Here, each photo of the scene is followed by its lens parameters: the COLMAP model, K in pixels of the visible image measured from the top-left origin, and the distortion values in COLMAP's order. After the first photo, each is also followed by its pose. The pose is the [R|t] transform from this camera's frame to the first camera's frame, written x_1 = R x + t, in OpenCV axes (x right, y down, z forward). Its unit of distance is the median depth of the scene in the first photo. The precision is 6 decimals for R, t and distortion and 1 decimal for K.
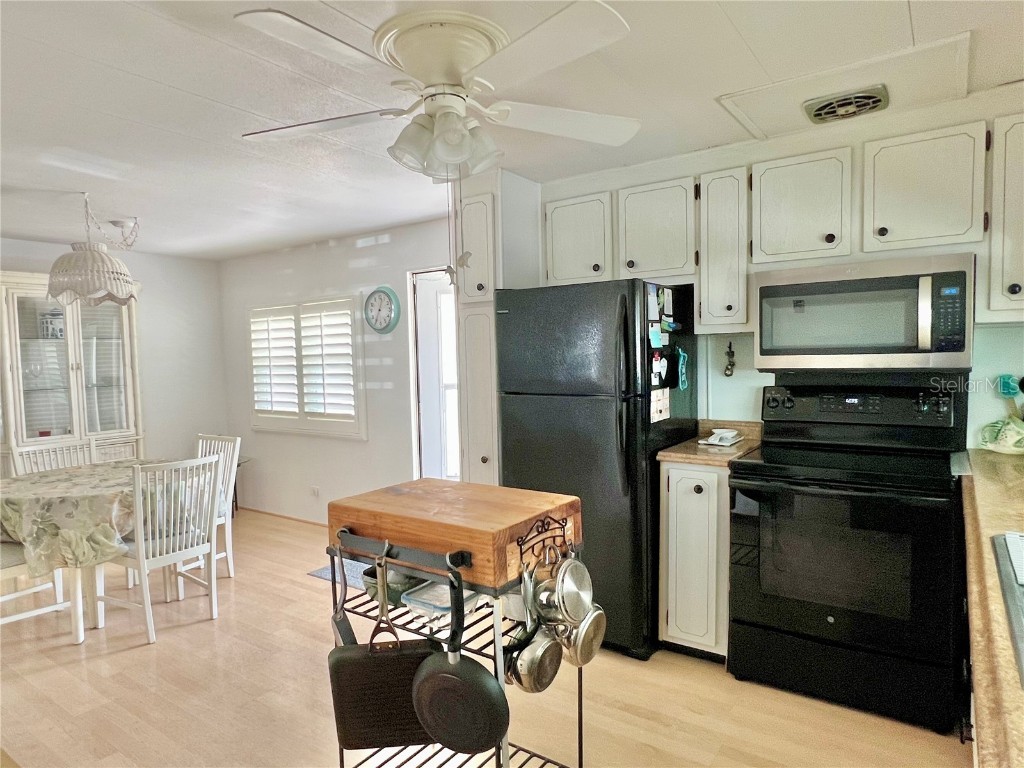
lens RADIAL K [[620.9, 0, 516.0], [0, 620.9, 389.6], [0, 0, 1]] dist [-0.004215, 0.001287]
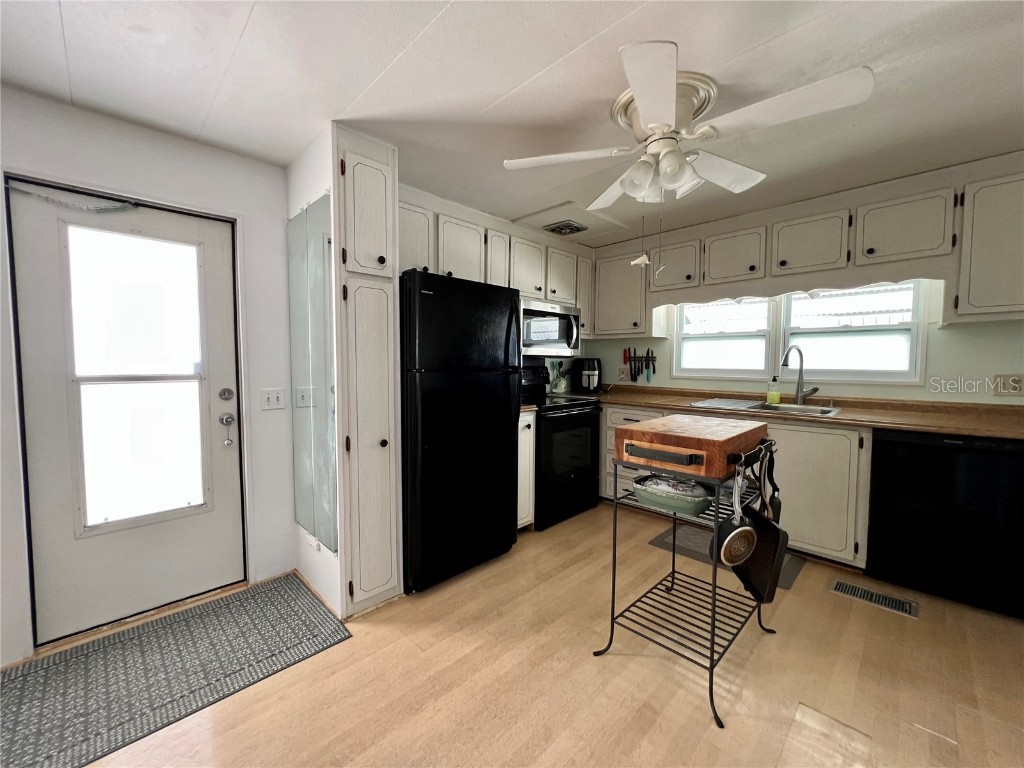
lens RADIAL K [[410.0, 0, 514.9], [0, 410.0, 384.0], [0, 0, 1]] dist [-0.004228, 0.001182]
pose [[0.169320, -0.030242, 0.985097, -0.611520], [0.051097, 0.998454, 0.021869, 0.018512], [-0.984236, 0.046633, 0.170603, 0.668443]]
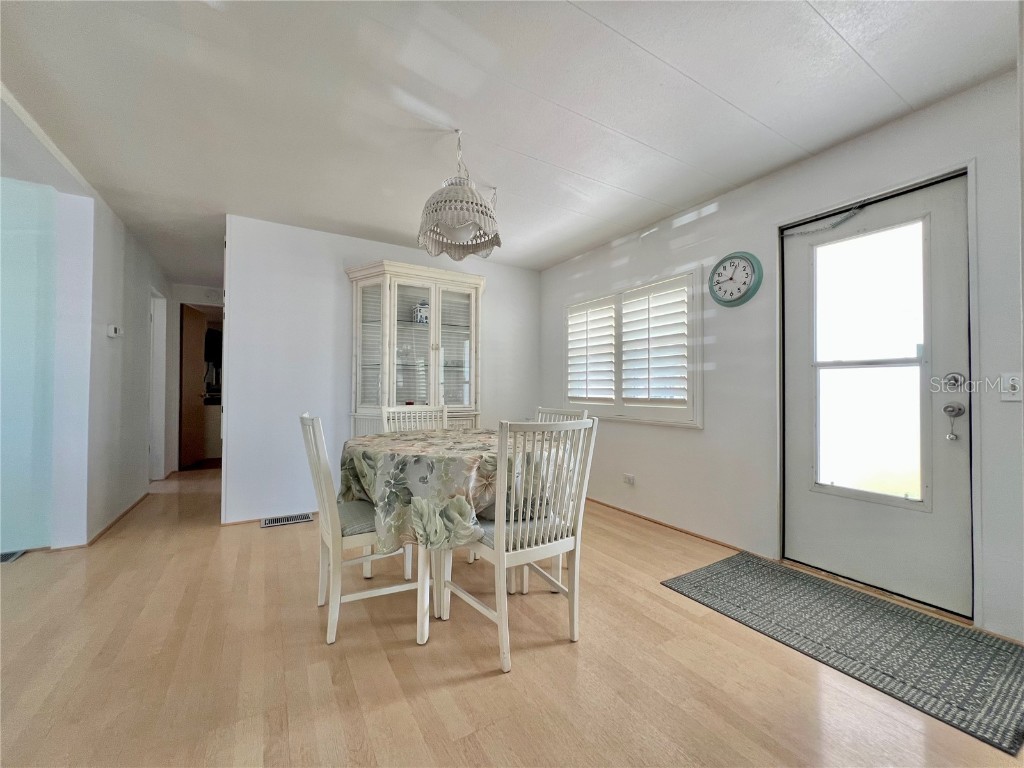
lens RADIAL K [[410.0, 0, 514.6], [0, 410.0, 383.4], [0, 0, 1]] dist [-0.004228, 0.001182]
pose [[0.915667, 0.022414, -0.401311, -0.362359], [-0.050522, 0.996943, -0.059593, 0.093751], [0.398749, 0.074842, 0.914001, 0.497738]]
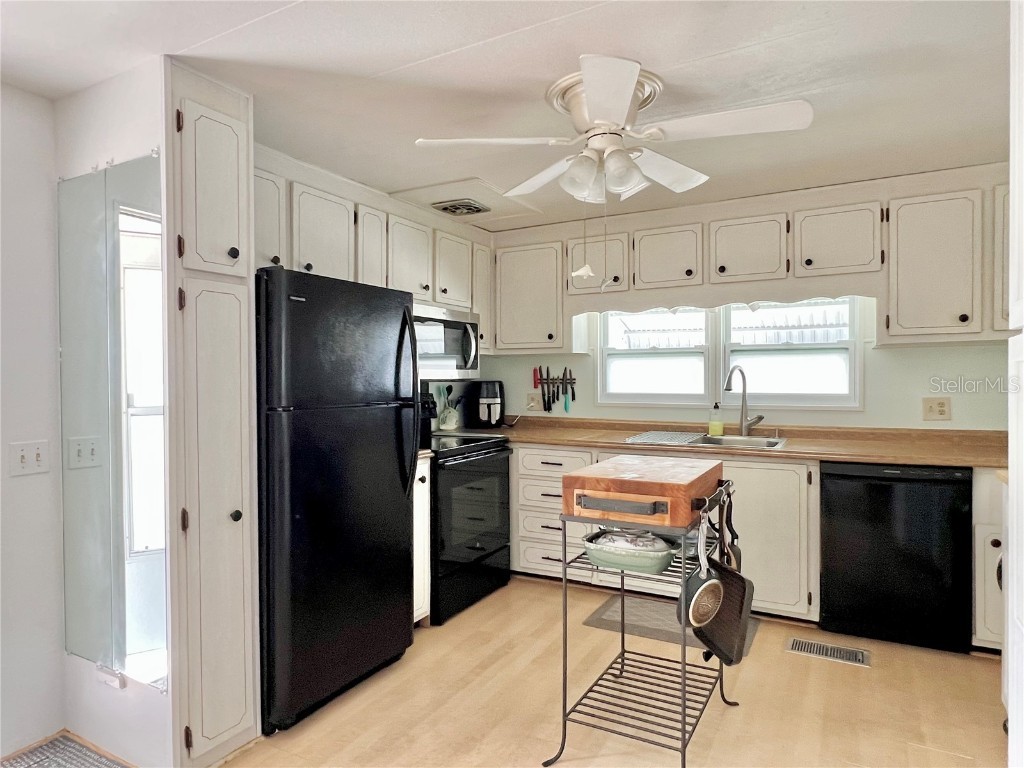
lens RADIAL K [[620.9, 0, 515.5], [0, 620.9, 386.1], [0, 0, 1]] dist [-0.004215, 0.001287]
pose [[-0.110065, 0.008923, 0.993884, -0.711474], [0.066815, 0.997764, -0.001559, -0.002580], [-0.991676, 0.066235, -0.110415, 0.745803]]
